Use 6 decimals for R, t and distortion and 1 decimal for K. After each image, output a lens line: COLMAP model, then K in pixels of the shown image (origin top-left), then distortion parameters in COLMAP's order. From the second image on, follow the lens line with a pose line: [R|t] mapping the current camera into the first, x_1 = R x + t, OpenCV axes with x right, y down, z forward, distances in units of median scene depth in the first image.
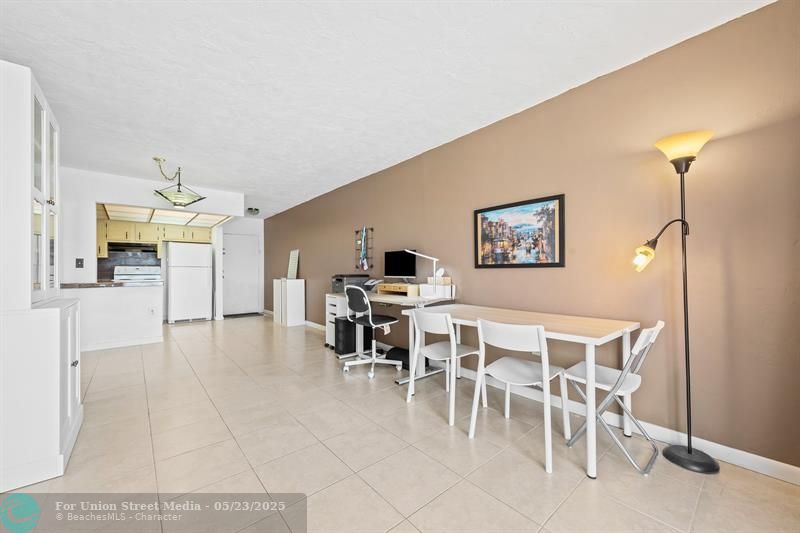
lens RADIAL K [[304.0, 0, 397.2], [0, 304.0, 271.0], [0, 0, 1]] dist [0.008640, -0.000044]
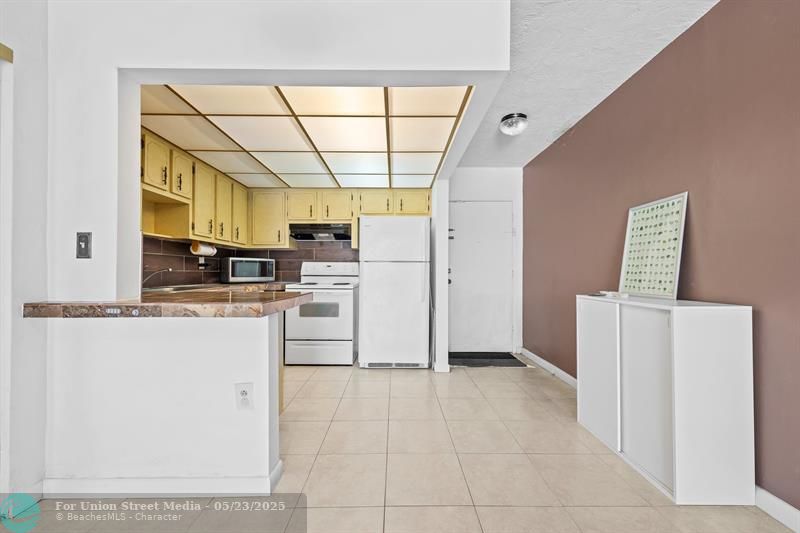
lens RADIAL K [[310.3, 0, 396.6], [0, 310.3, 269.6], [0, 0, 1]] dist [0.002885, 0.000137]
pose [[0.771734, 0.004025, -0.635933, -0.339463], [-0.007075, 0.999972, -0.002257, 0.000156], [0.635906, 0.006241, 0.771741, 0.597755]]
